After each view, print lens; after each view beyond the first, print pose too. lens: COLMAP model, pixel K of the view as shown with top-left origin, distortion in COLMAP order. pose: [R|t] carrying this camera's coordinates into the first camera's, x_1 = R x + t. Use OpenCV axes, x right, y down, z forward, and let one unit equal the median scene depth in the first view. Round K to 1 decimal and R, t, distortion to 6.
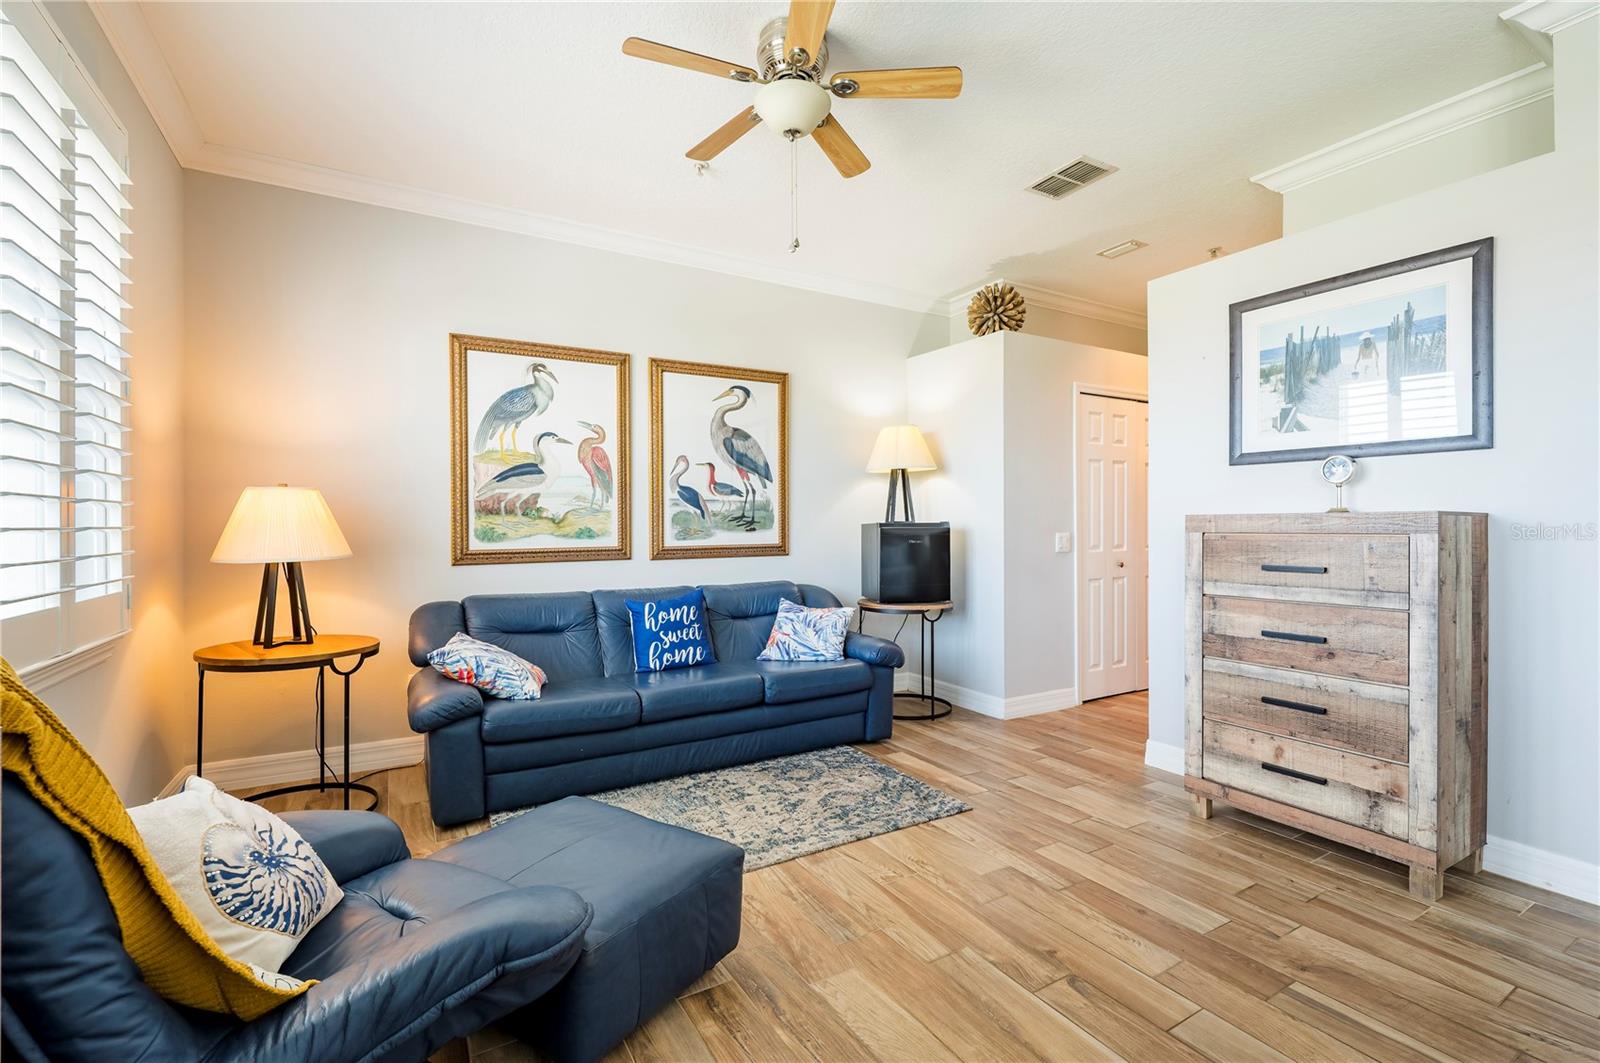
lens RADIAL K [[729.2, 0, 787.3], [0, 729.2, 538.8], [0, 0, 1]] dist [-0.003989, -0.002991]
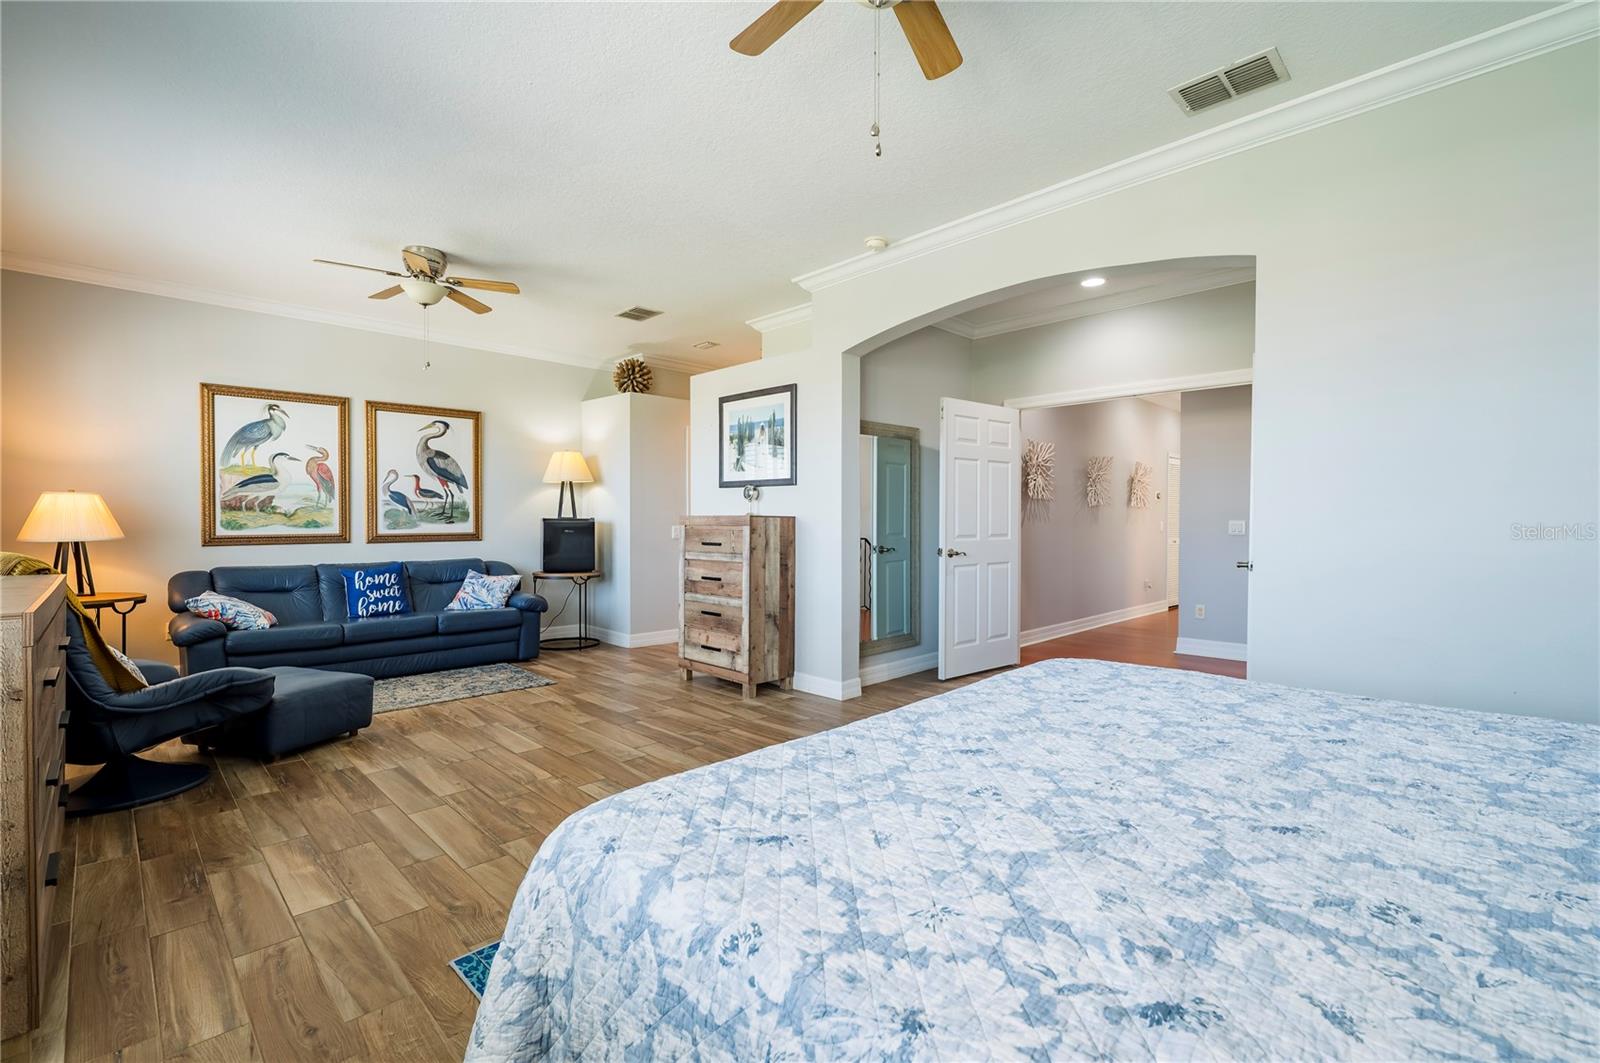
lens RADIAL K [[729.2, 0, 809.8], [0, 729.2, 535.5], [0, 0, 1]] dist [-0.003989, -0.002991]
pose [[0.962521, 0.001558, 0.271201, 0.305154], [-0.002615, 0.999990, 0.003535, 0.008014], [-0.271193, -0.004112, 0.962516, -0.702827]]
